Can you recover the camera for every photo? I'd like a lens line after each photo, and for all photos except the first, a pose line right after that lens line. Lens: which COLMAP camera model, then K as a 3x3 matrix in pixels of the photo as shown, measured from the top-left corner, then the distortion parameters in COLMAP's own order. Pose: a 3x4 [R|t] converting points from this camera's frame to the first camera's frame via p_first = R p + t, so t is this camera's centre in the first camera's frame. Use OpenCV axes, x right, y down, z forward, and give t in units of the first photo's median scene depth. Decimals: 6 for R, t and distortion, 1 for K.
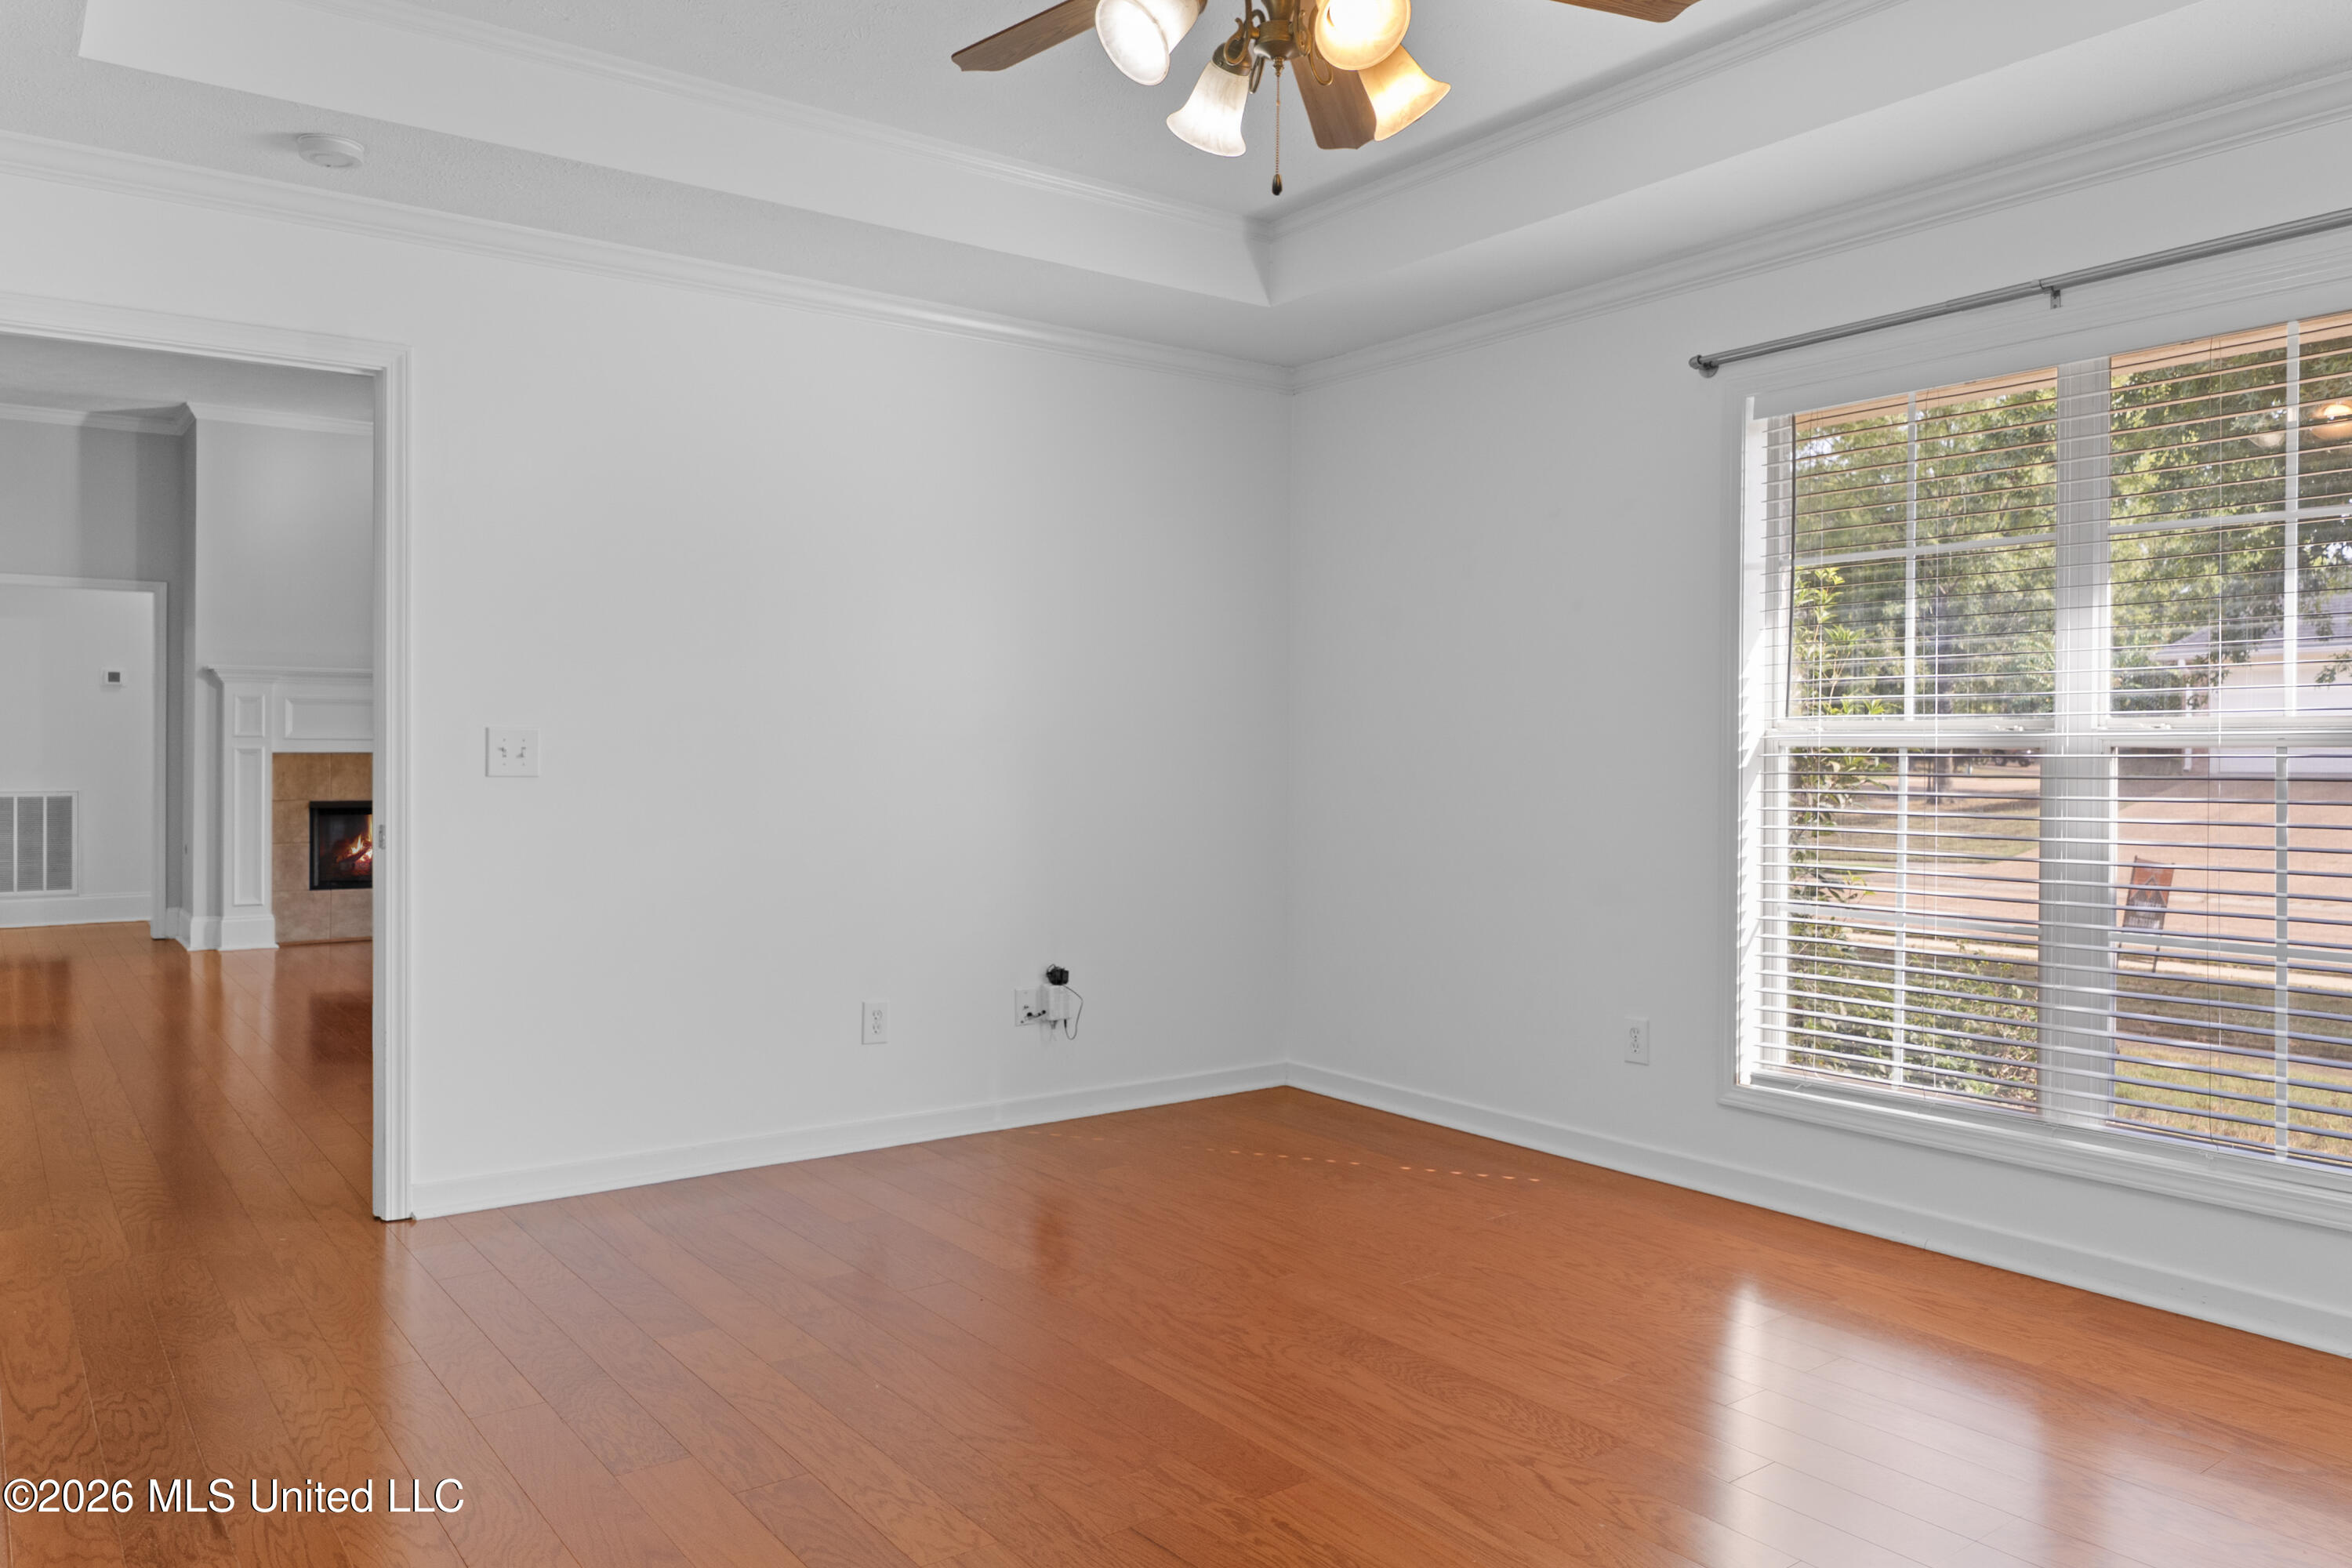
lens RADIAL K [[1661.0, 0, 1183.9], [0, 1661.0, 742.2], [0, 0, 1]] dist [-0.000962, 0.001495]
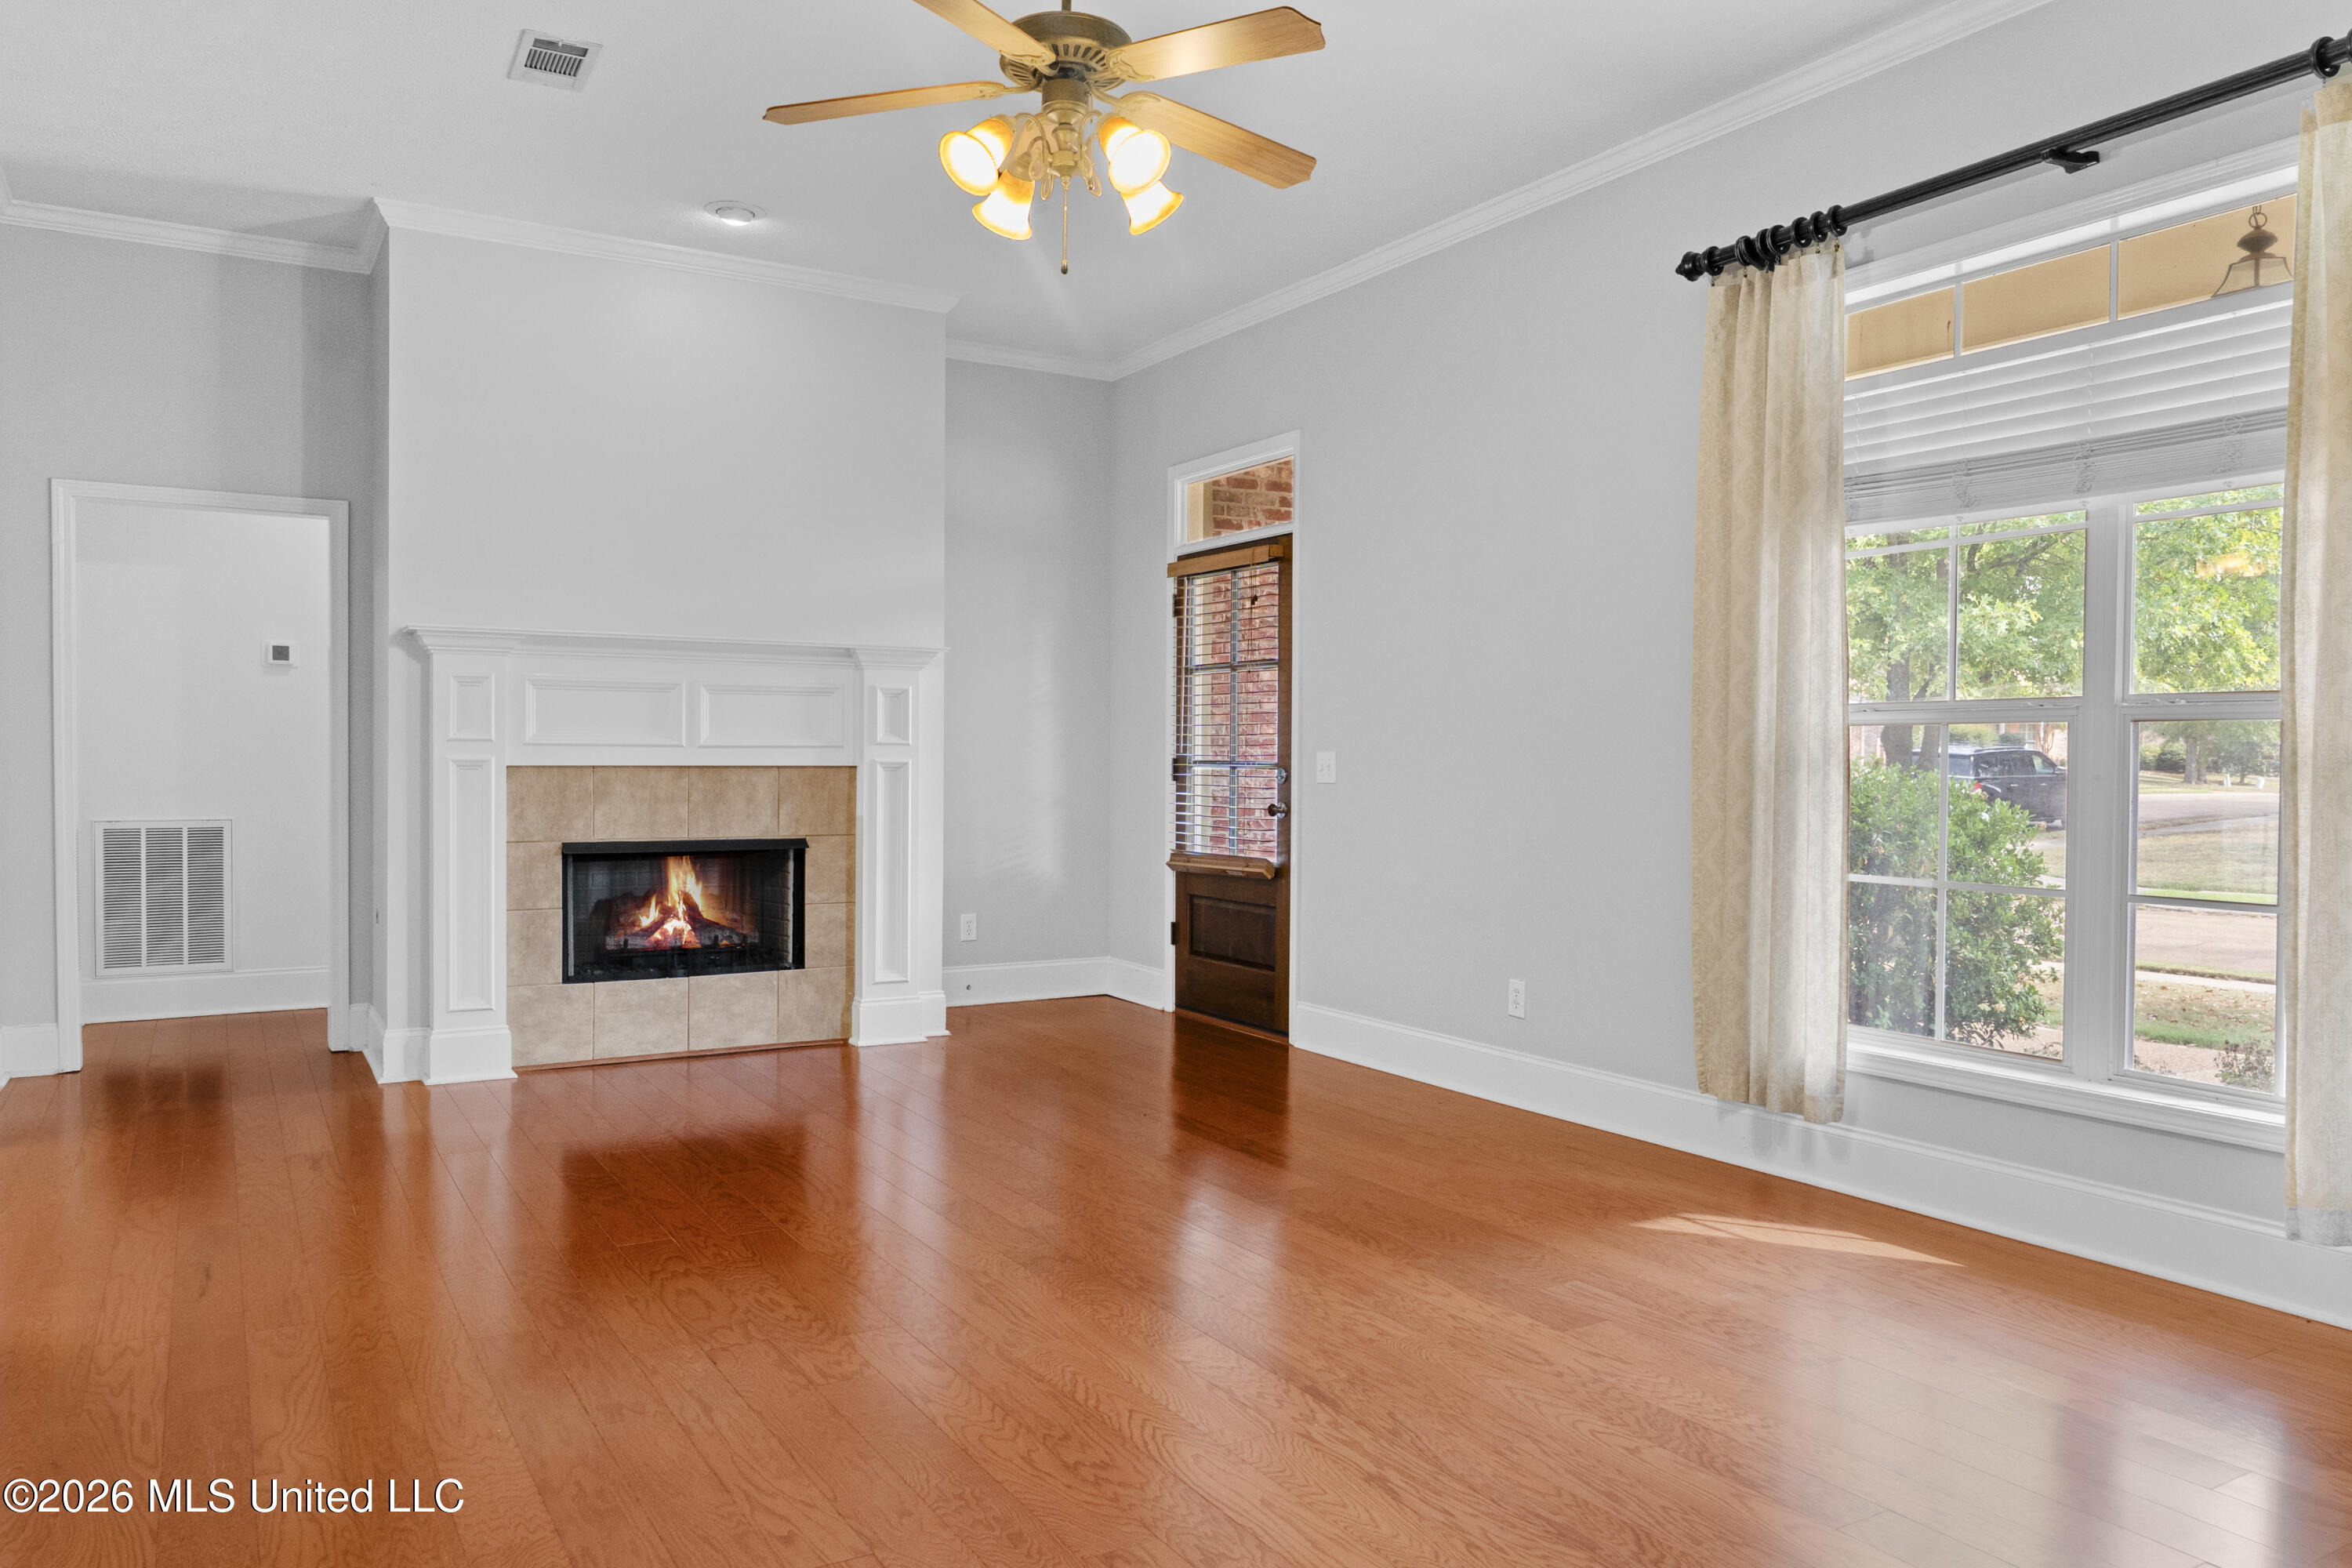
lens RADIAL K [[1617.3, 0, 1176.0], [0, 1617.3, 784.0], [0, 0, 1]] dist [-0.005894, -0.003695]
pose [[0.995693, 0.006626, -0.092471, -0.233439], [-0.004771, 0.999783, 0.020270, -0.000314], [0.092586, -0.019742, 0.995509, 0.403823]]
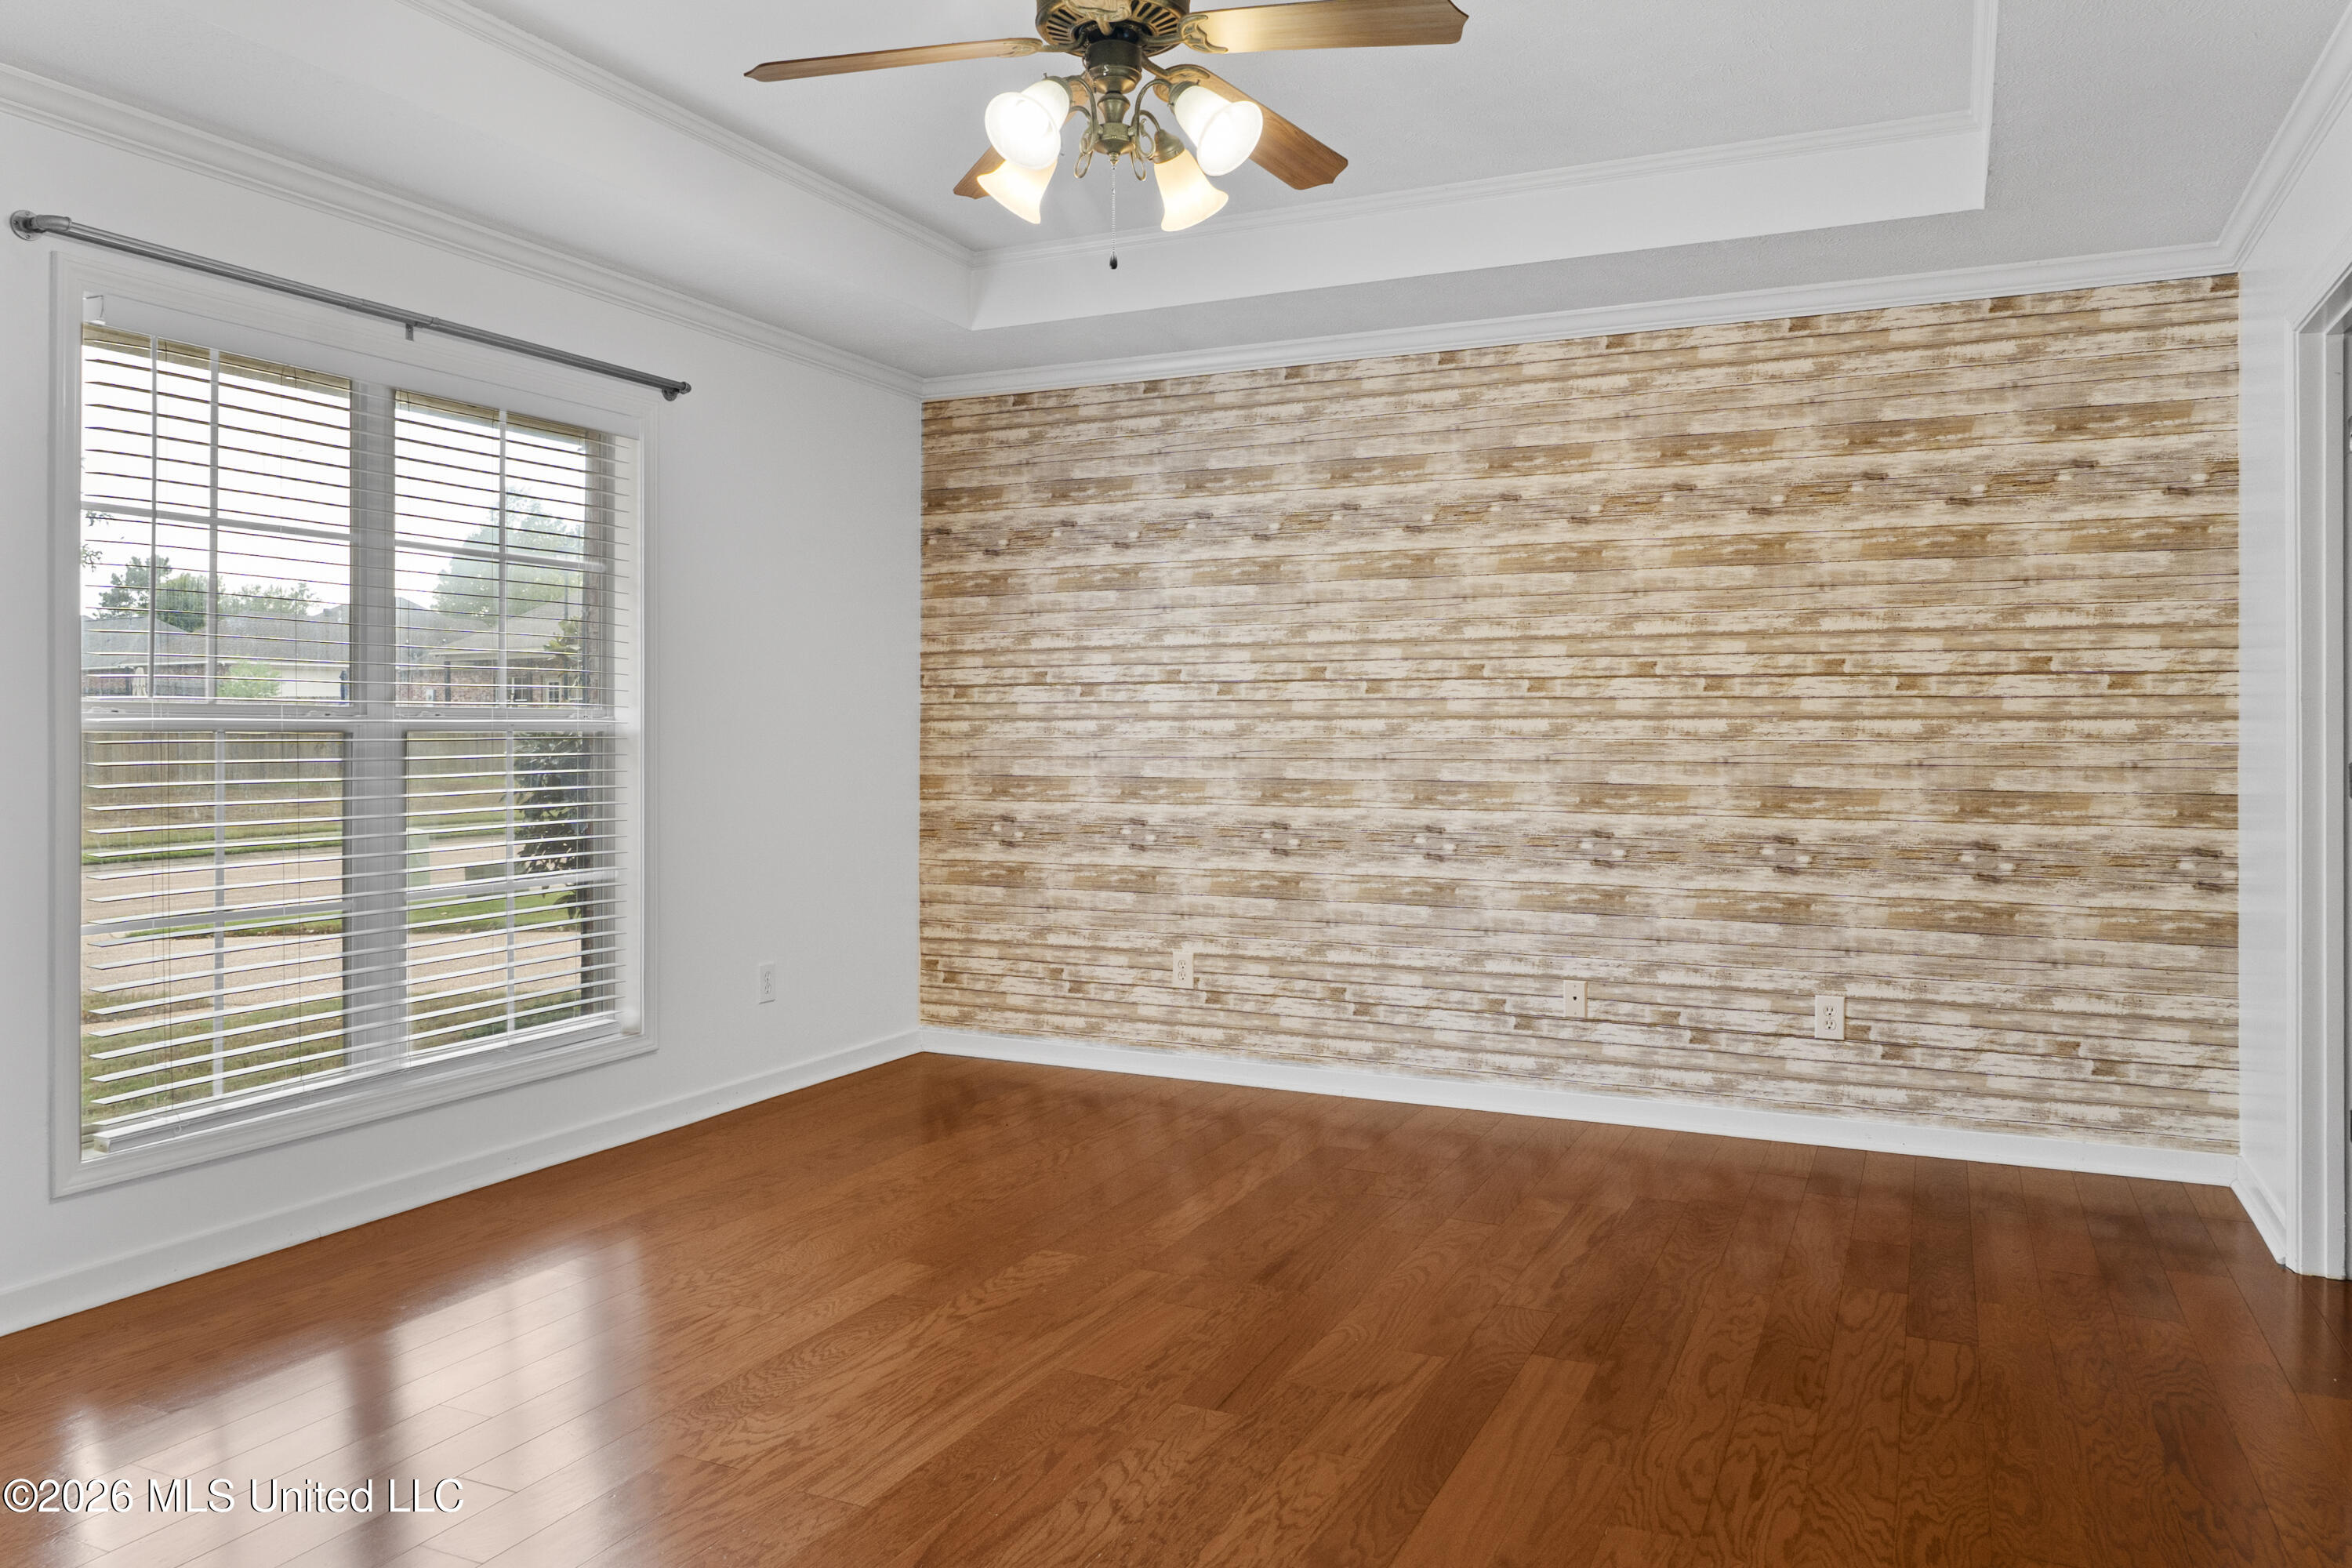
lens RADIAL K [[1661.0, 0, 1183.9], [0, 1661.0, 742.2], [0, 0, 1]] dist [-0.000962, 0.001495]
pose [[-0.480425, -0.010281, 0.876976, -1.158817], [-0.005608, 0.999947, 0.008650, -0.005937], [-0.877018, -0.000762, -0.480457, 1.762458]]
